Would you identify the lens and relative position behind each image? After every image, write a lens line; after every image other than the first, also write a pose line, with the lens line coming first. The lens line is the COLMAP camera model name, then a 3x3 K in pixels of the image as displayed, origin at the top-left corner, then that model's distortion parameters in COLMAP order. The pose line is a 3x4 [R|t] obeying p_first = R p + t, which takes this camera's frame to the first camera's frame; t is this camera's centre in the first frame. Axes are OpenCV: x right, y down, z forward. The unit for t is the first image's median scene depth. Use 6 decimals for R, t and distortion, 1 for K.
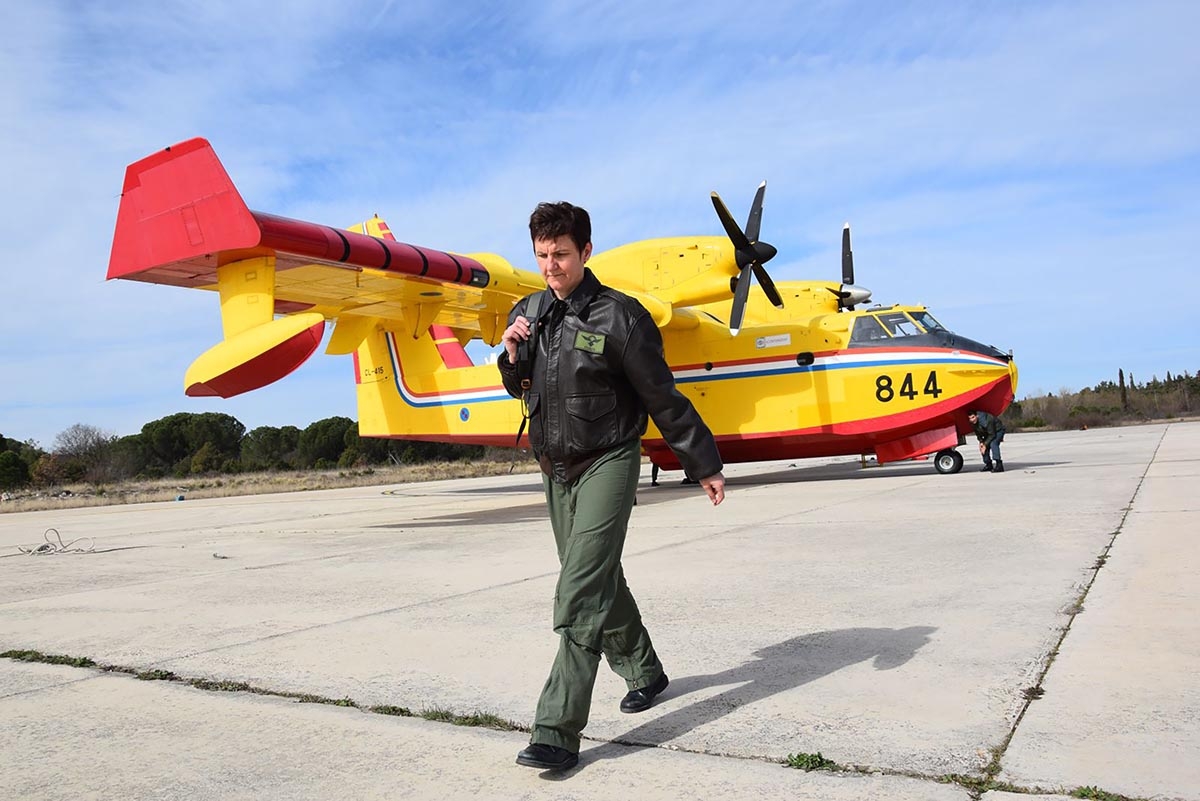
lens RADIAL K [[962.2, 0, 600.0], [0, 962.2, 400.5], [0, 0, 1]] dist [-0.173321, 0.136237]
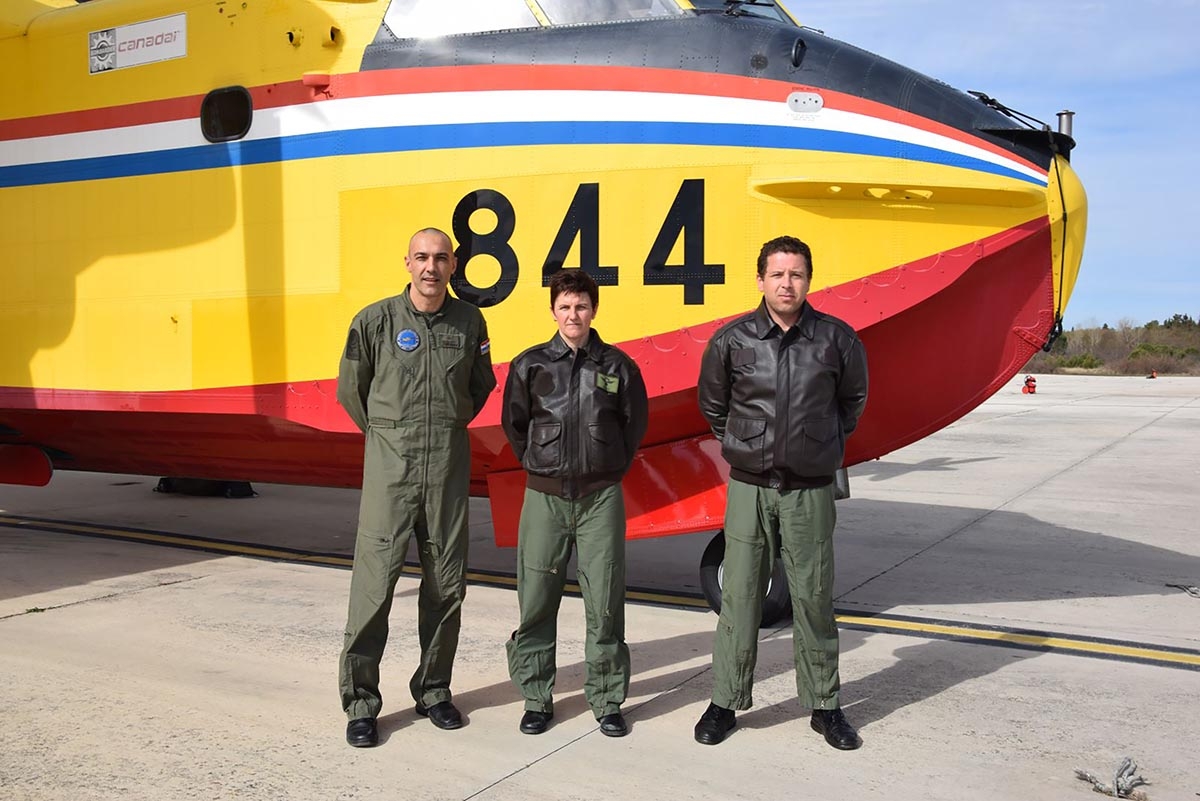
lens RADIAL K [[1157.5, 0, 597.7], [0, 1157.5, 406.9], [0, 0, 1]] dist [-0.078679, 0.198788]
pose [[0.996865, 0.066932, 0.042200, 0.309318], [-0.070676, 0.993008, 0.094551, -0.002760], [-0.035576, -0.097237, 0.994625, 0.698754]]
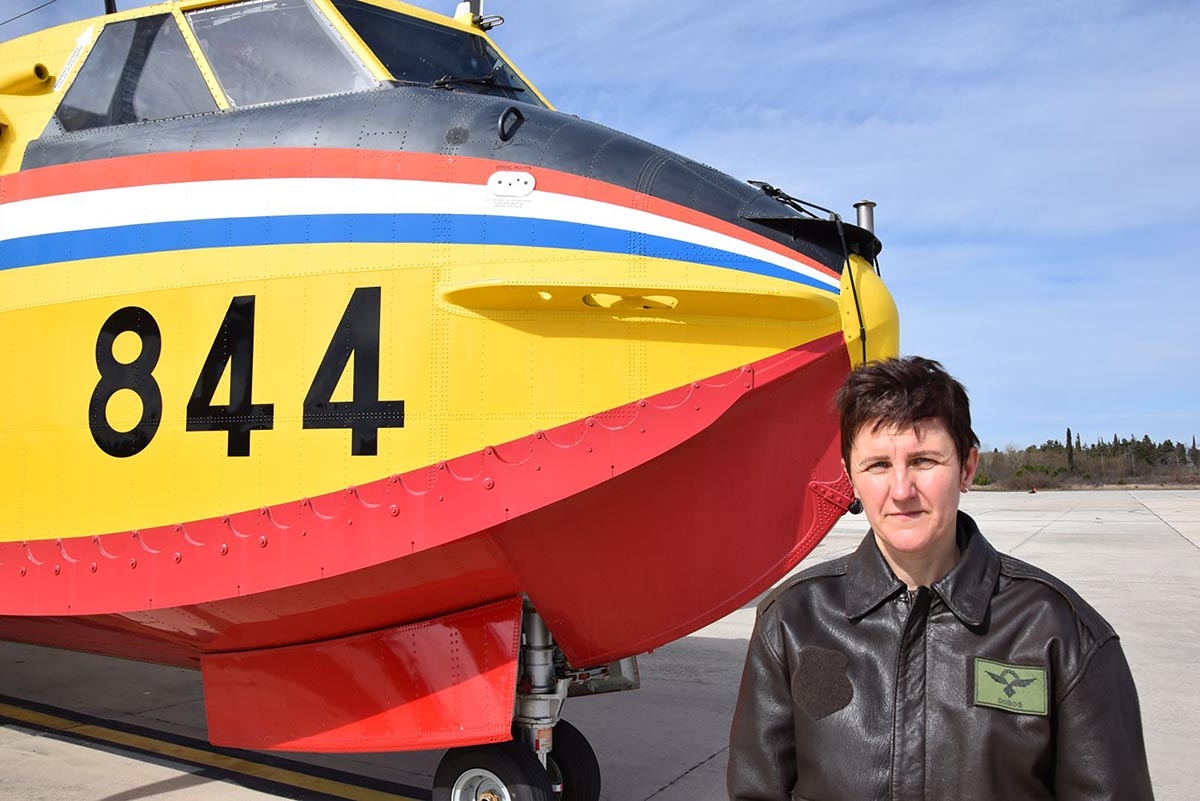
lens RADIAL K [[962.2, 0, 600.0], [0, 962.2, 400.5], [0, 0, 1]] dist [-0.173321, 0.136237]
pose [[0.996466, 0.068196, 0.049038, 0.369677], [-0.066737, 0.997295, -0.030813, -0.009225], [-0.051006, 0.027432, 0.998322, 0.798683]]
